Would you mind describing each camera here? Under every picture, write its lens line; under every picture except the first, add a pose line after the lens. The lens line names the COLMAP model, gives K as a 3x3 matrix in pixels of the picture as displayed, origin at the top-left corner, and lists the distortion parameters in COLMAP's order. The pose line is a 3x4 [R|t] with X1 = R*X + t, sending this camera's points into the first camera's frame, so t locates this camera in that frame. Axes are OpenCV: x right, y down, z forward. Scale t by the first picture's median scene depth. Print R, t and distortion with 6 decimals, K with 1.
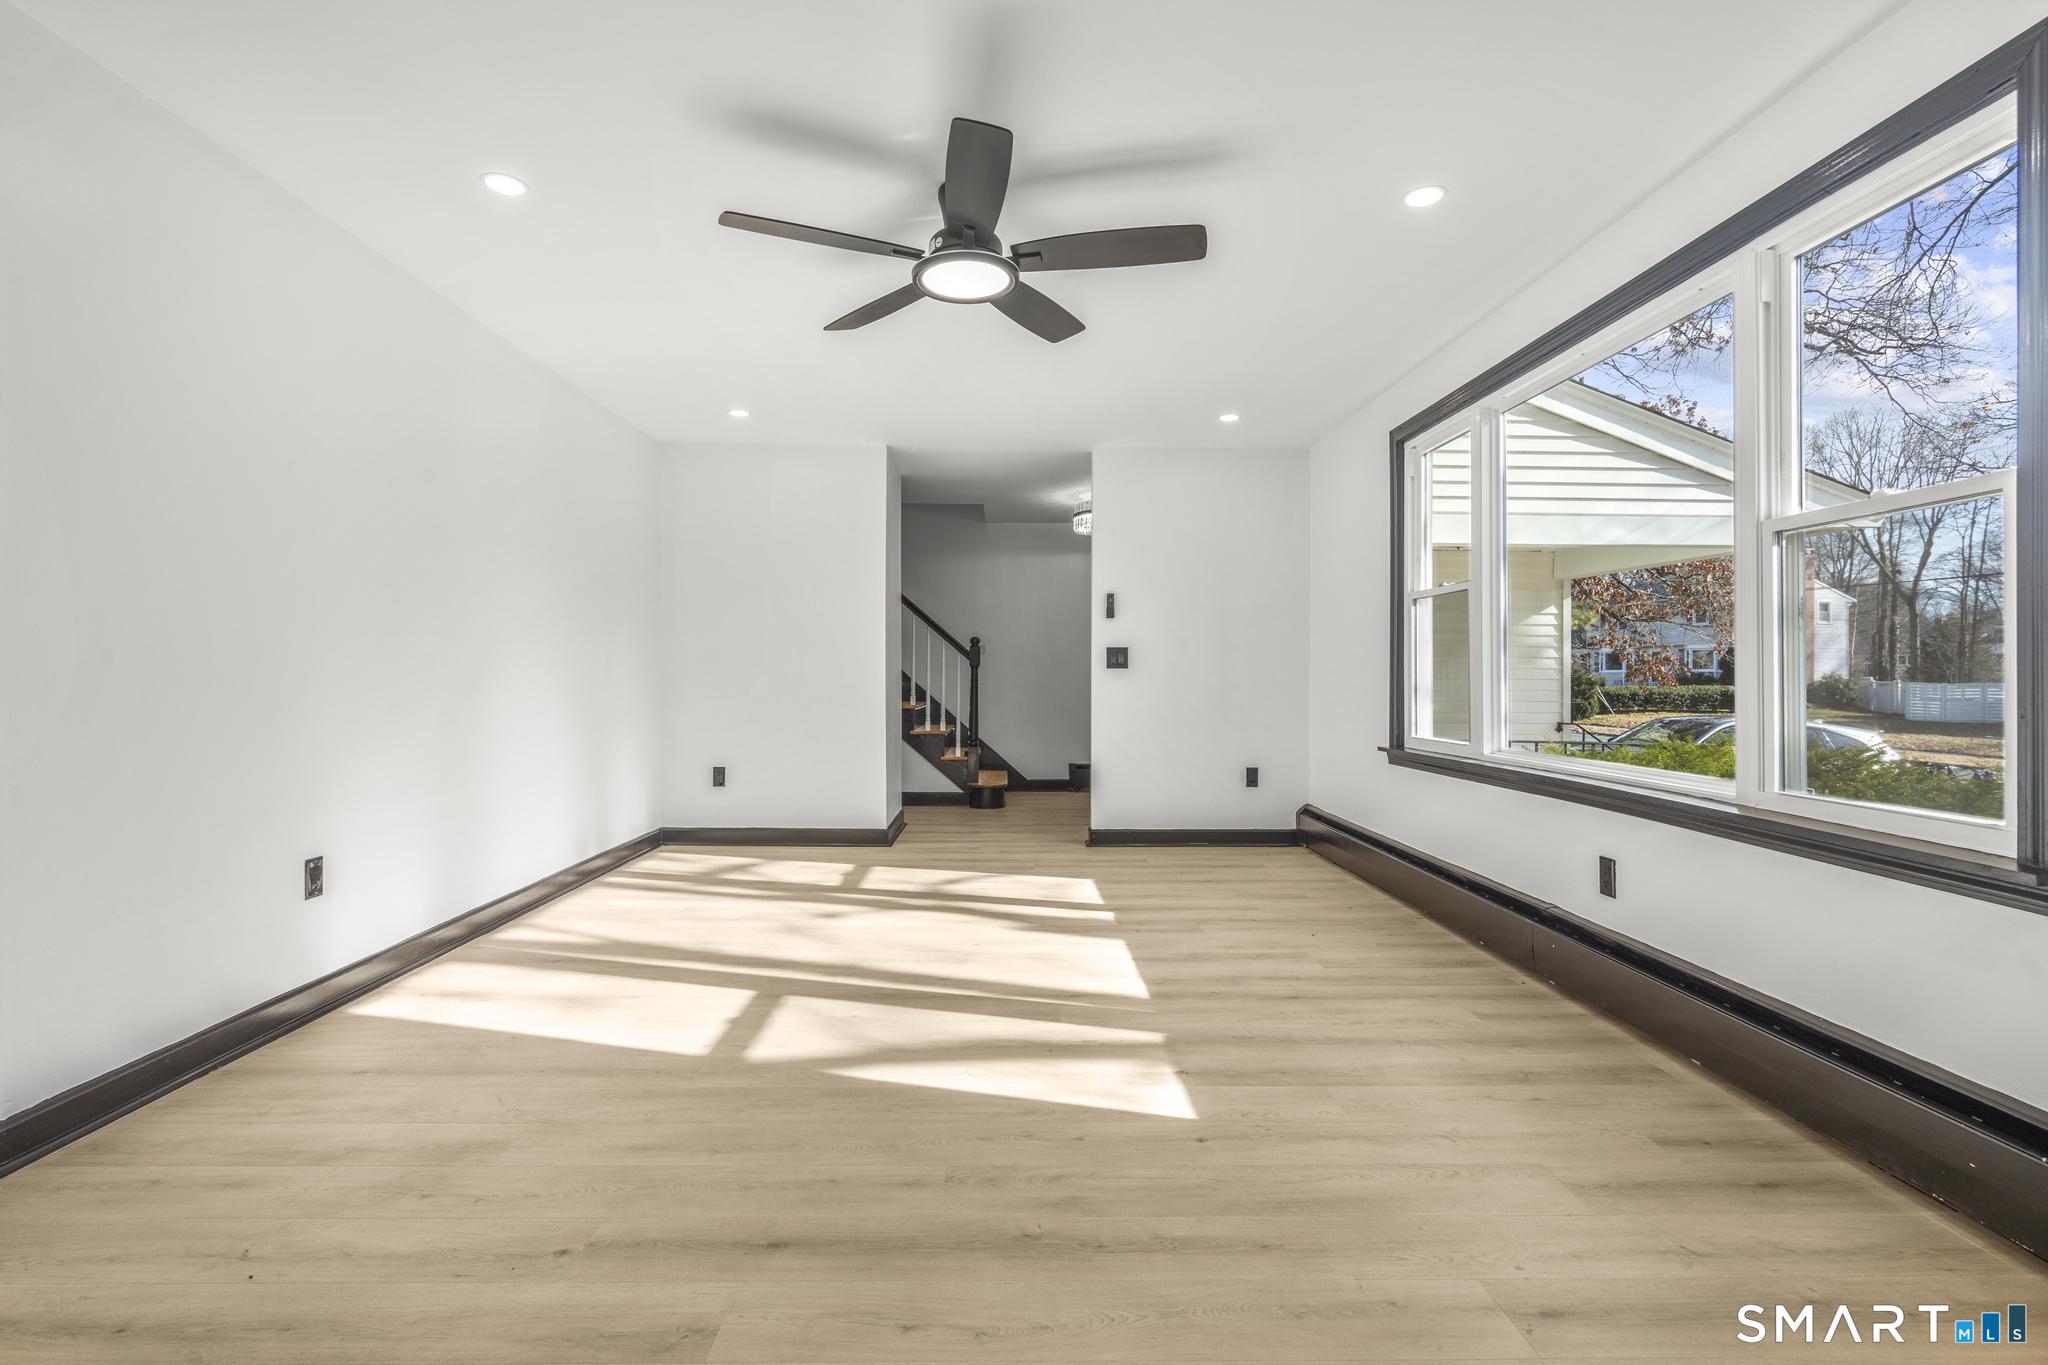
lens RADIAL K [[936.7, 0, 1017.1], [0, 936.7, 676.6], [0, 0, 1]] dist [-0.006292, 0.004237]
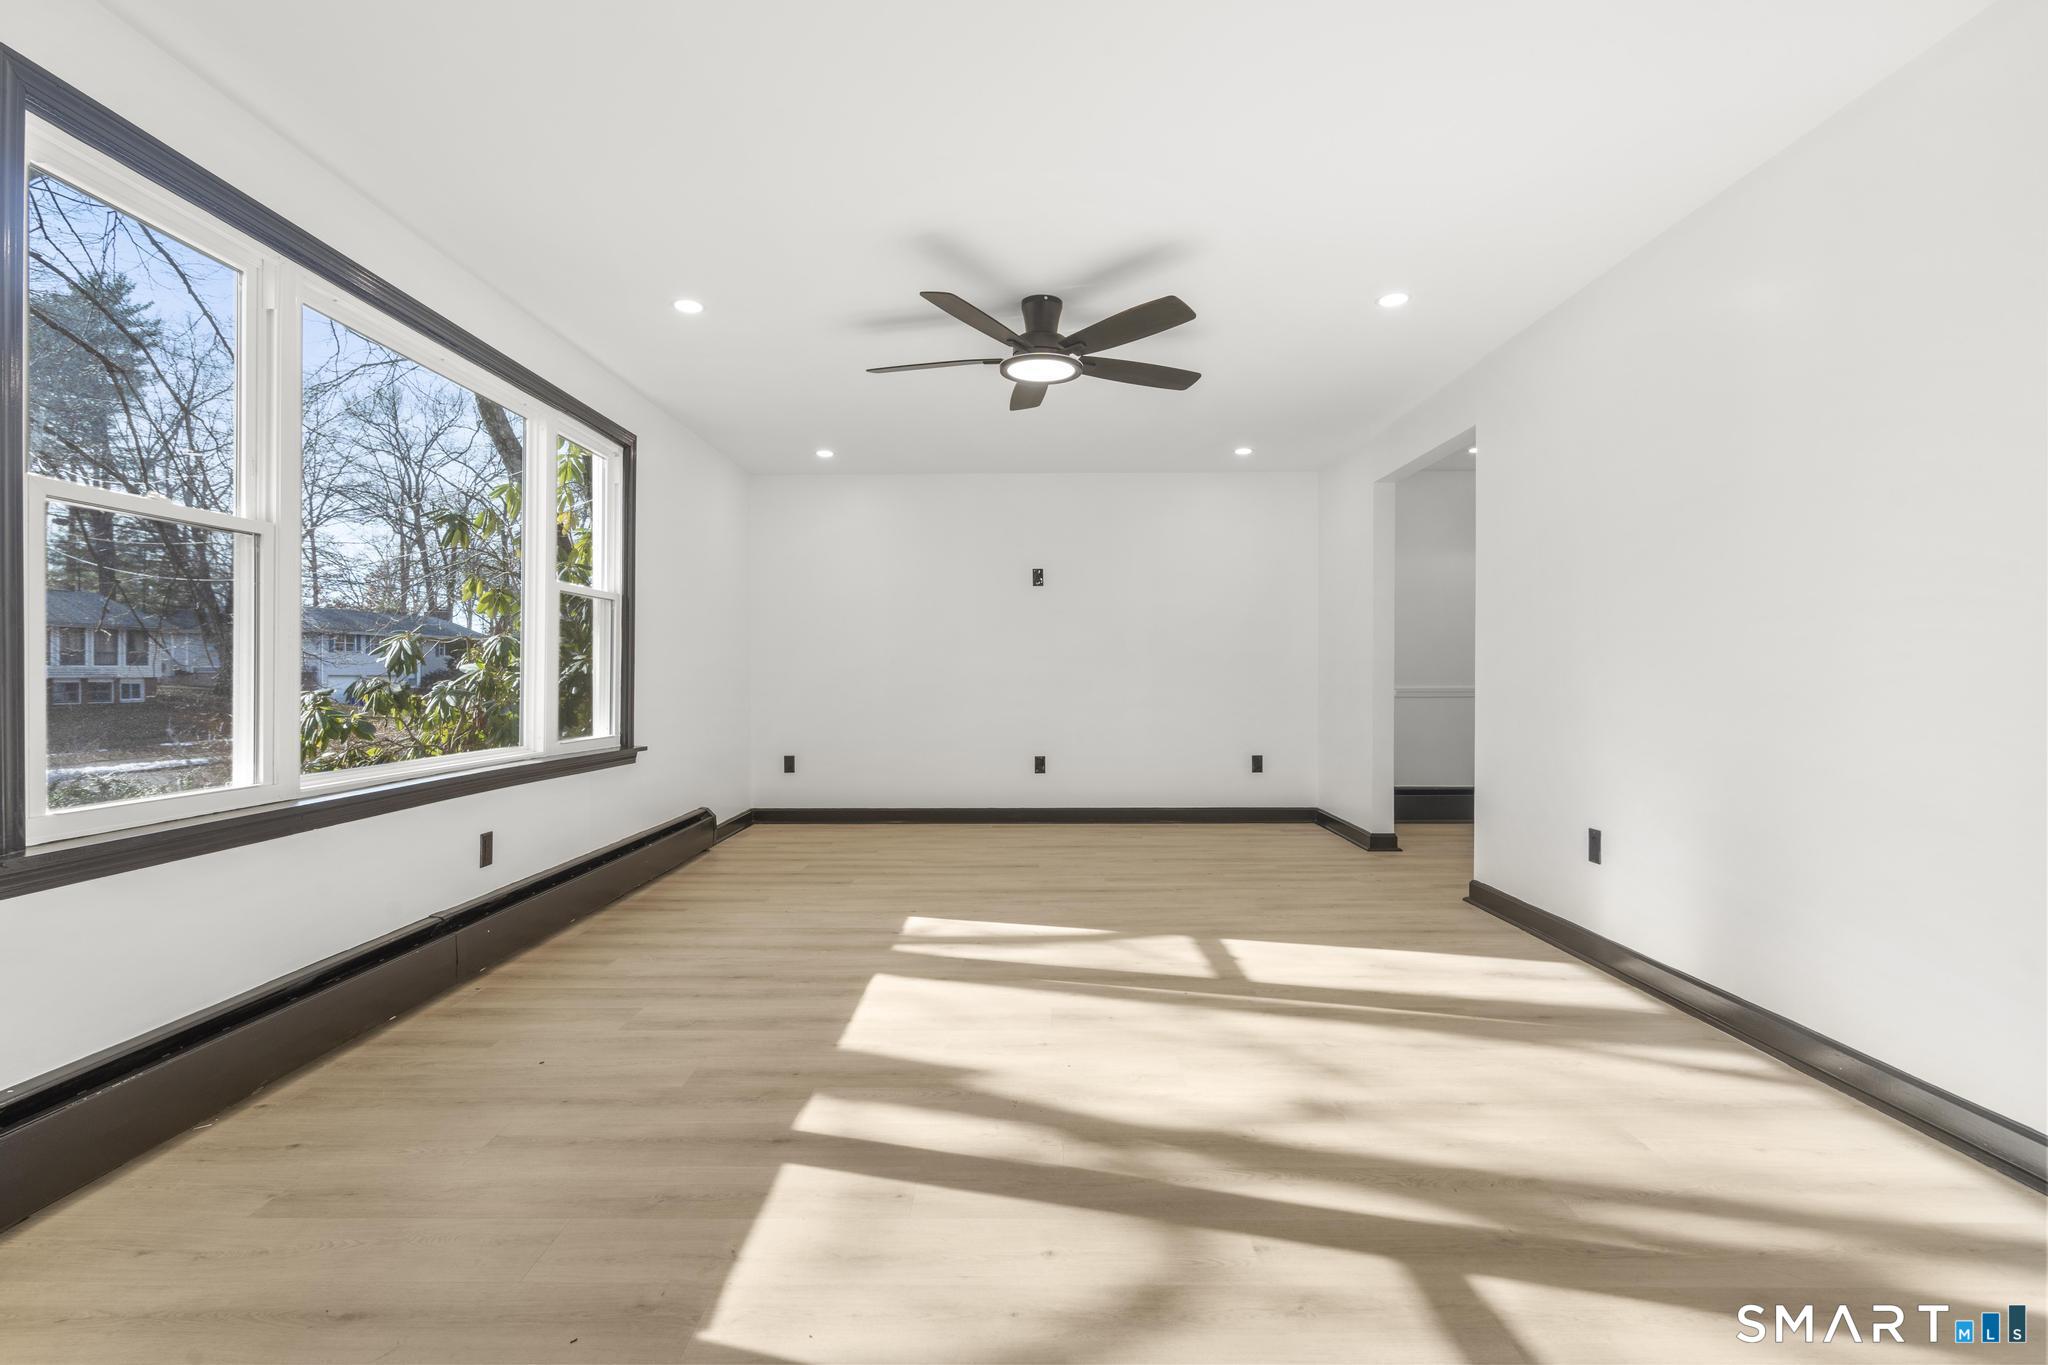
lens RADIAL K [[936.7, 0, 1017.1], [0, 936.7, 676.6], [0, 0, 1]] dist [-0.006292, 0.004237]
pose [[-0.999673, -0.000347, 0.025564, -0.050521], [-0.000330, 1.000000, 0.000653, 0.000948], [-0.025564, 0.000644, -0.999673, 2.142805]]
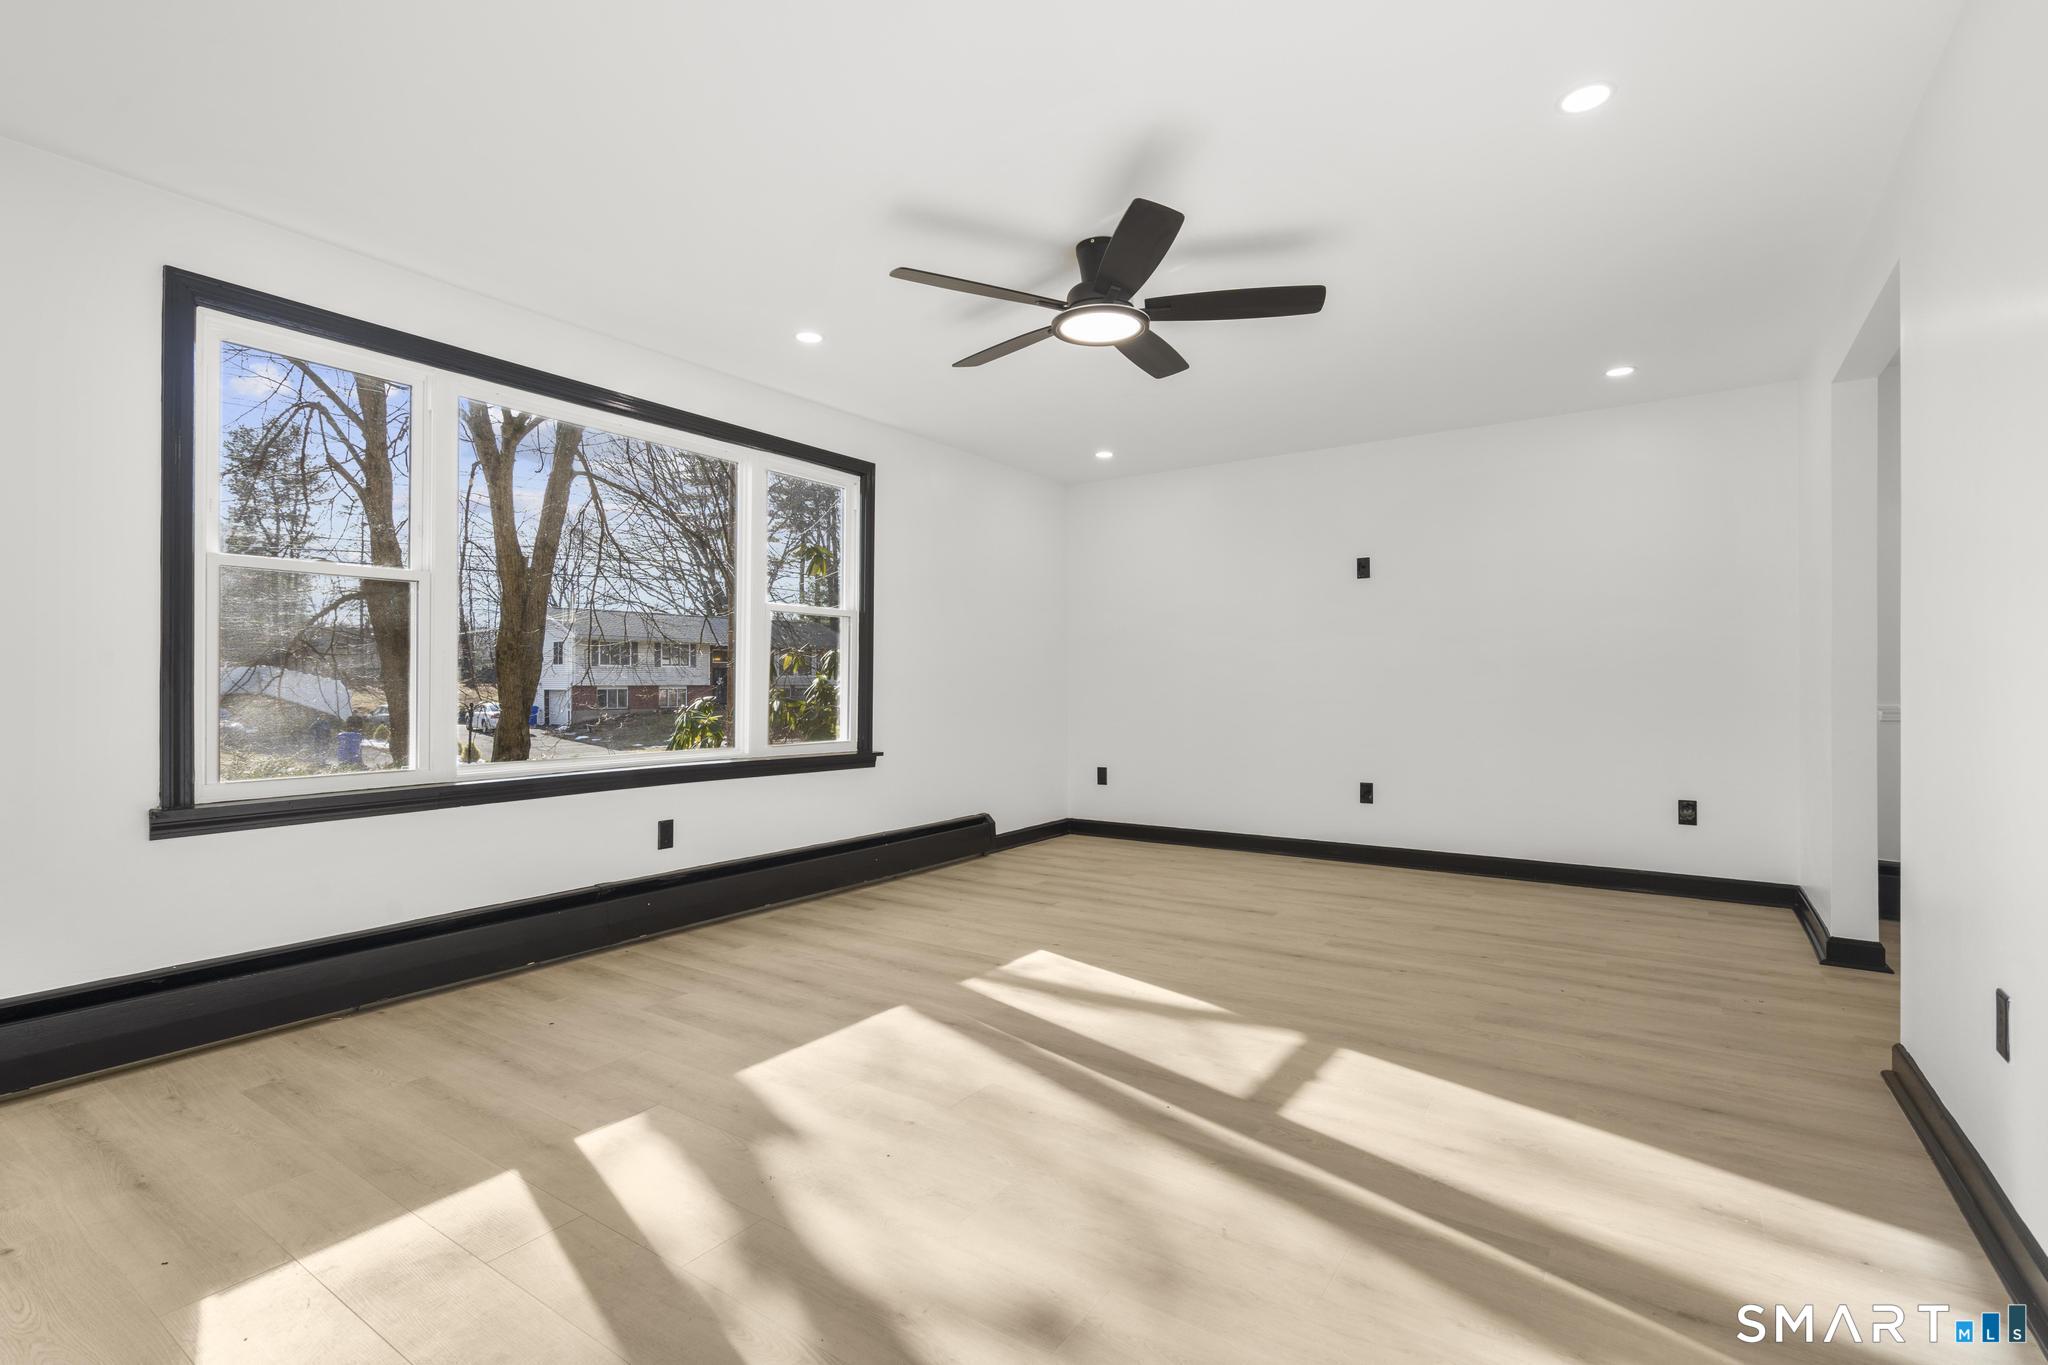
lens RADIAL K [[936.7, 0, 1017.1], [0, 936.7, 676.6], [0, 0, 1]] dist [-0.006292, 0.004237]
pose [[-0.813475, 0.002991, 0.581593, -0.570777], [-0.001246, 0.999976, -0.006885, -0.004626], [-0.581599, -0.006326, -0.813451, 1.815245]]
